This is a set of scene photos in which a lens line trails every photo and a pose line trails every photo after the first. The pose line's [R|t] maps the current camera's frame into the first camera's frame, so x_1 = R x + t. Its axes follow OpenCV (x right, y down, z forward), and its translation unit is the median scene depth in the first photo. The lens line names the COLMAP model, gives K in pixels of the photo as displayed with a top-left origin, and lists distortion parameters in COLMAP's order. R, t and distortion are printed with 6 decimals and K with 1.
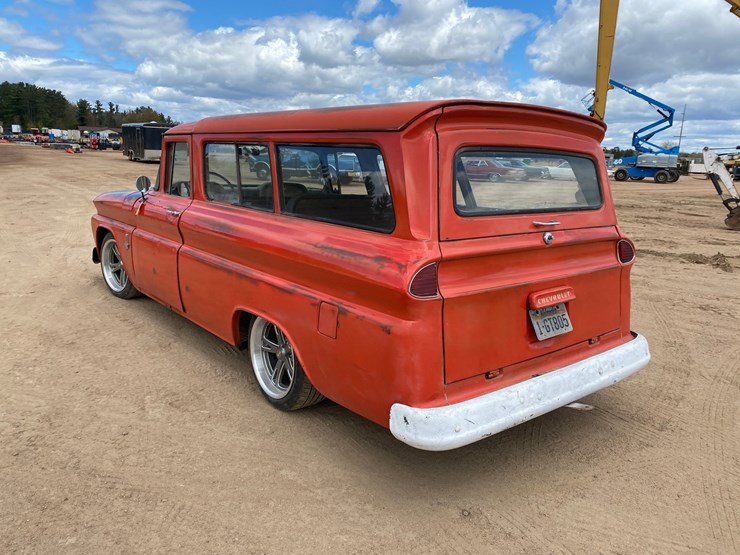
lens RADIAL K [[567.0, 0, 371.6], [0, 567.0, 273.3], [0, 0, 1]] dist [0.031856, -0.029993]
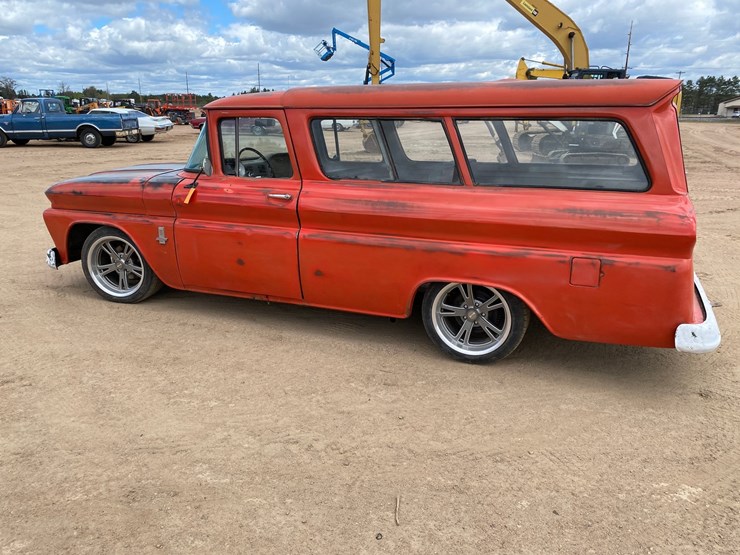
lens RADIAL K [[567.0, 0, 372.1], [0, 567.0, 275.3], [0, 0, 1]] dist [0.031856, -0.029993]
pose [[0.883622, -0.164867, 0.438213, -0.764919], [0.126118, 0.985170, 0.116339, -0.080846], [-0.450894, -0.047533, 0.891311, 0.116139]]
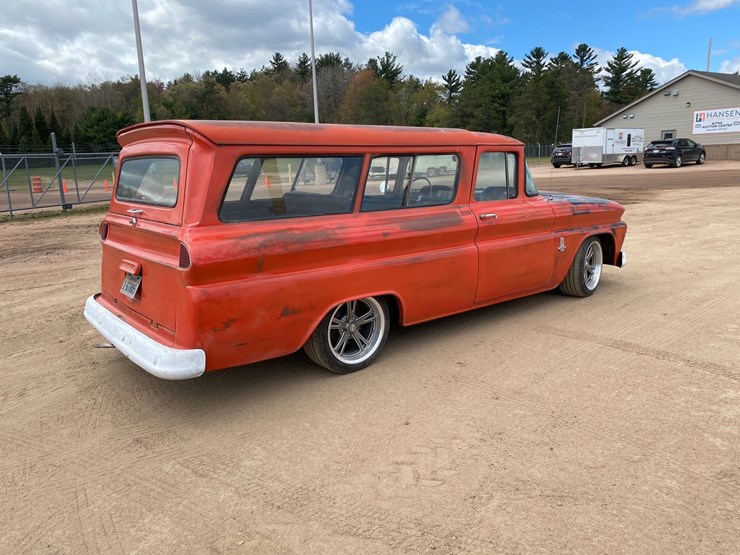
lens RADIAL K [[567.0, 0, 377.4], [0, 567.0, 274.8], [0, 0, 1]] dist [0.031856, -0.029993]
pose [[-0.013310, 0.157949, -0.987358, 1.358824], [-0.175523, 0.971743, 0.157818, -0.210321], [0.984385, 0.175404, 0.014790, 1.294307]]
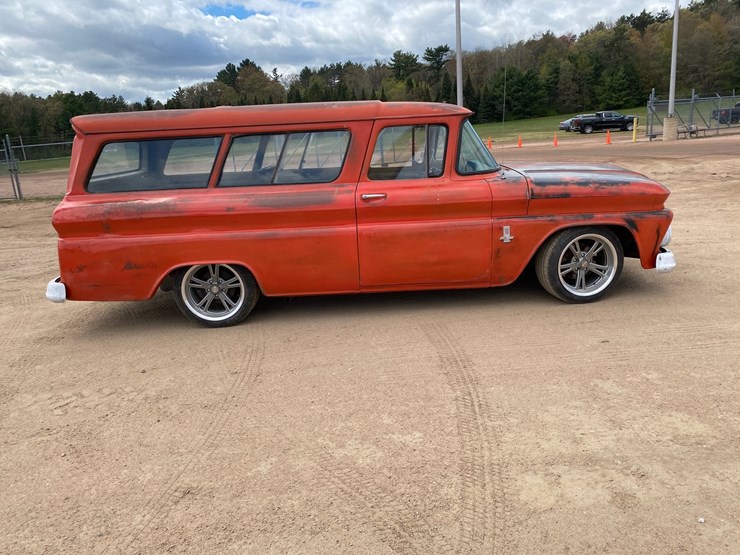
lens RADIAL K [[567.0, 0, 373.2], [0, 567.0, 269.3], [0, 0, 1]] dist [0.031856, -0.029993]
pose [[-0.641930, 0.175454, -0.746420, 0.977188], [-0.124683, 0.936626, 0.327393, -0.439771], [0.756558, 0.303229, -0.579372, 2.324096]]
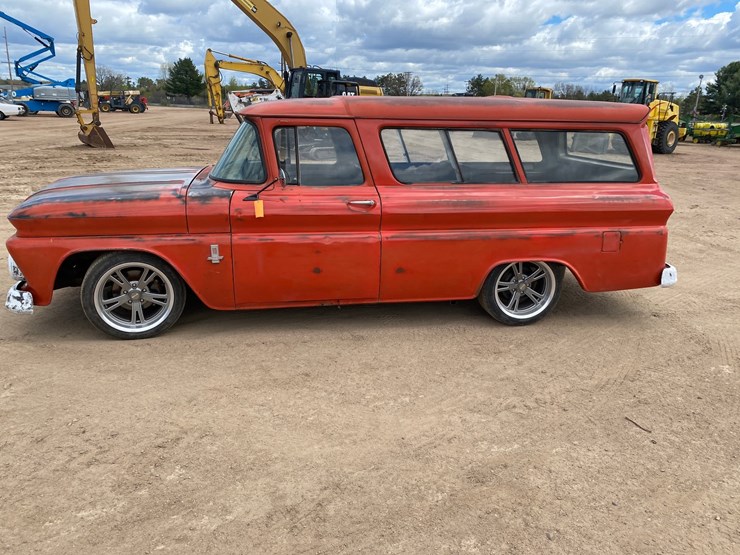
lens RADIAL K [[567.0, 0, 369.4], [0, 567.0, 282.9], [0, 0, 1]] dist [0.031856, -0.029993]
pose [[0.493986, -0.282512, 0.822292, -1.402764], [0.169204, 0.958895, 0.227796, -0.229865], [-0.852847, 0.026607, 0.521483, 0.576456]]
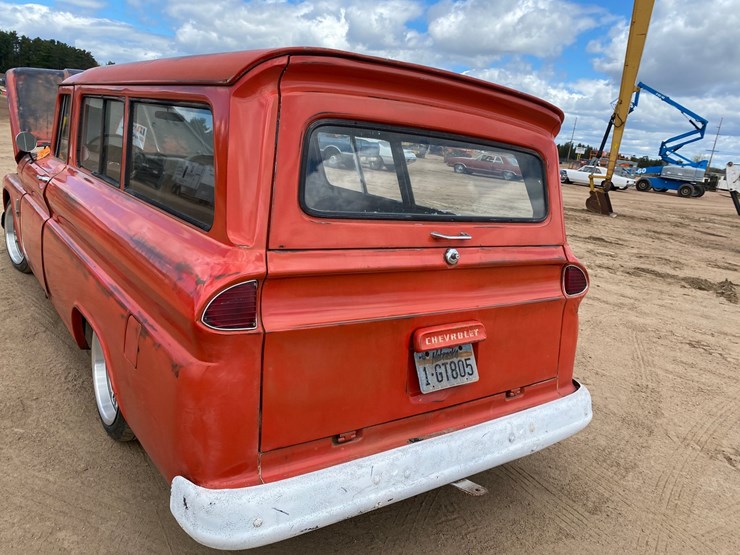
lens RADIAL K [[567.0, 0, 366.0], [0, 567.0, 281.4], [0, 0, 1]] dist [0.031856, -0.029993]
pose [[0.995122, 0.094145, -0.029482, 0.185232], [-0.093015, 0.994954, 0.037616, -0.038804], [0.032874, -0.034690, 0.998857, 0.214973]]
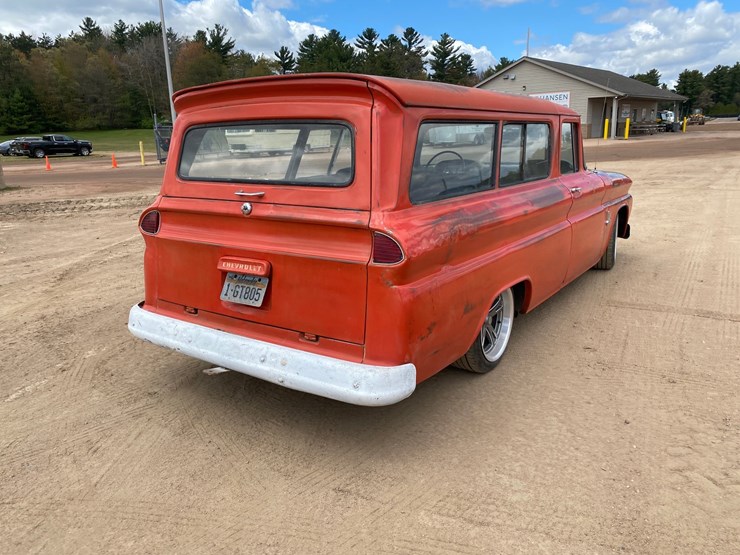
lens RADIAL K [[567.0, 0, 377.9], [0, 567.0, 271.6], [0, 0, 1]] dist [0.031856, -0.029993]
pose [[0.268109, 0.179052, -0.946603, 1.130699], [-0.159678, 0.977245, 0.139622, -0.108799], [0.950063, 0.113718, 0.290599, 0.778111]]
